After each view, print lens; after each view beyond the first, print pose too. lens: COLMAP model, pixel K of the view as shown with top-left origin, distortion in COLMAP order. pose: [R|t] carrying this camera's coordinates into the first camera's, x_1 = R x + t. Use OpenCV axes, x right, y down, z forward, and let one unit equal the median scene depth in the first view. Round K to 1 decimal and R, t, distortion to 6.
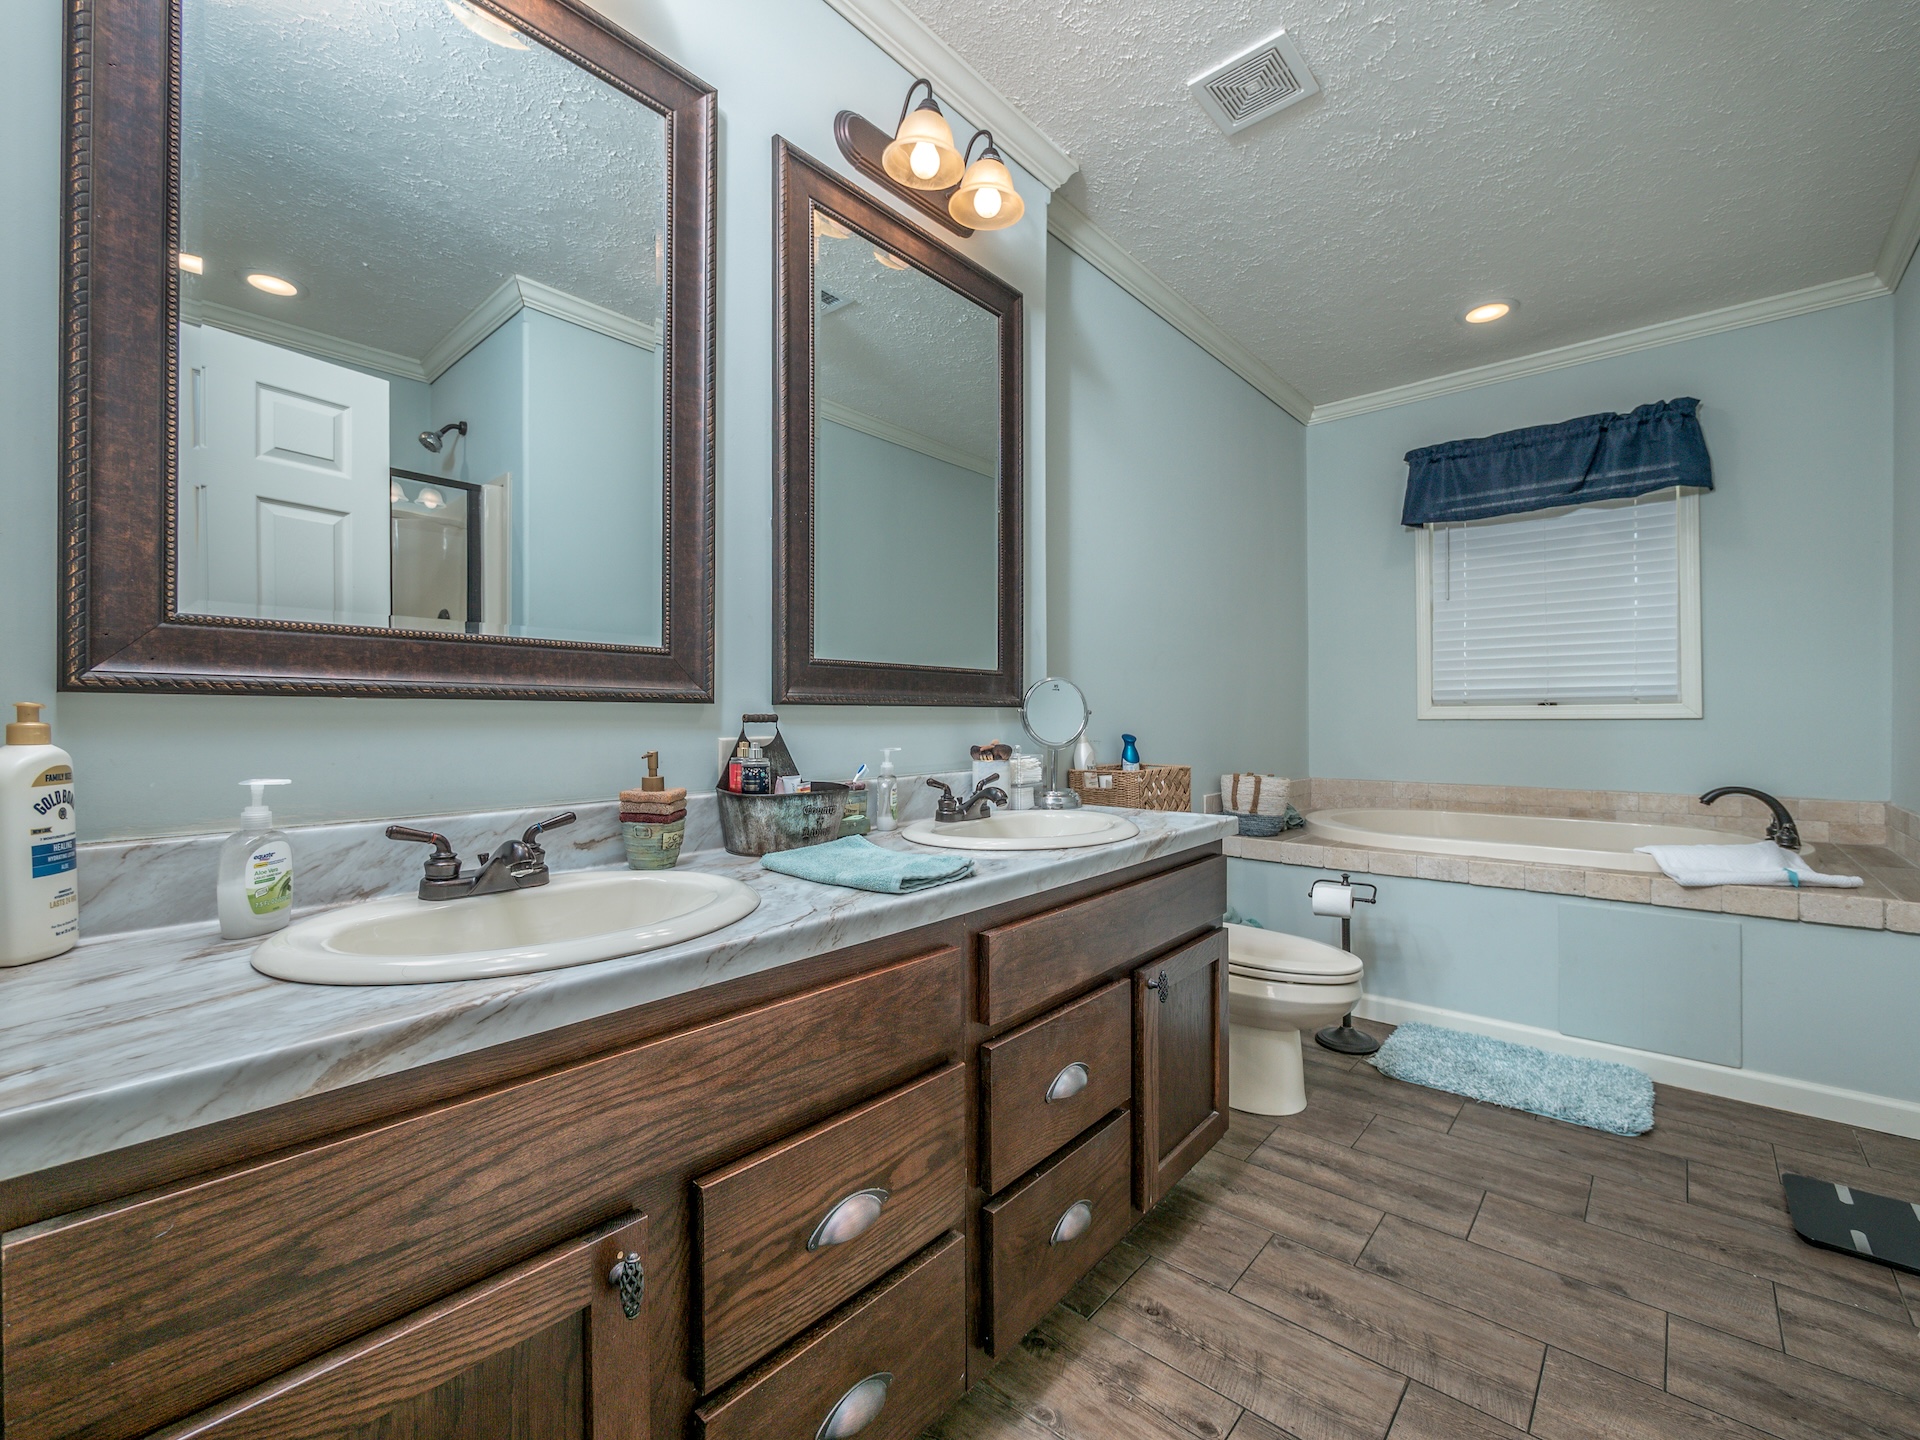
lens RADIAL K [[822.1, 0, 968.4], [0, 822.1, 721.2], [0, 0, 1]] dist [-0.002458, 0.000118]
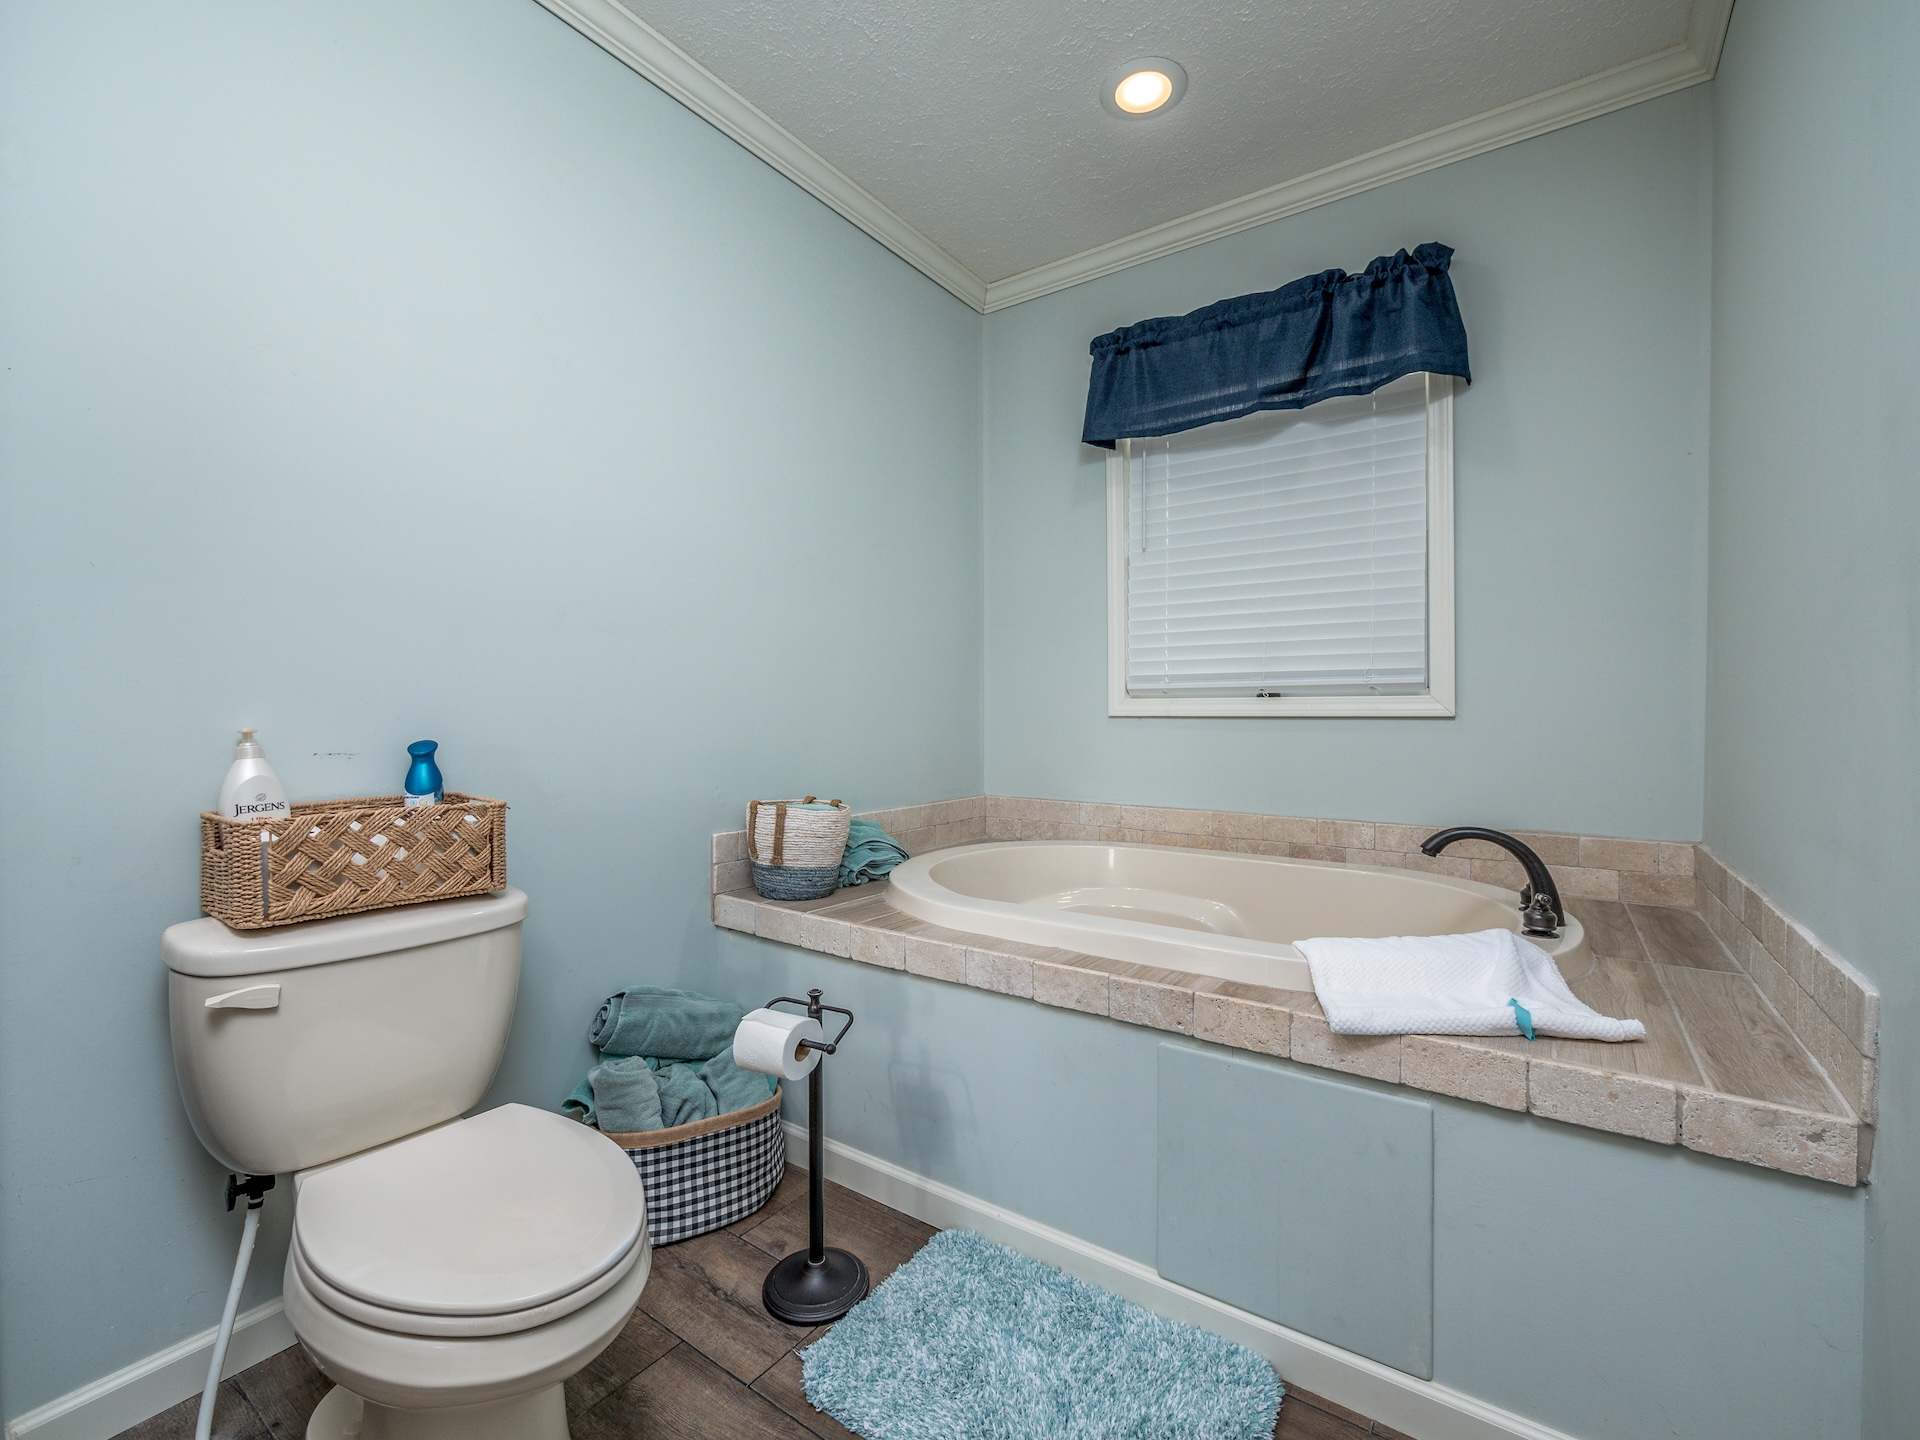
lens RADIAL K [[808.9, 0, 960.0], [0, 808.9, 720.0], [0, 0, 1]] dist [-0.002917, 0.000327]
pose [[0.995639, 0.004538, 0.093184, 0.500257], [-0.004999, 0.999976, 0.004722, -0.002173], [-0.093160, -0.005167, 0.995638, 0.435717]]
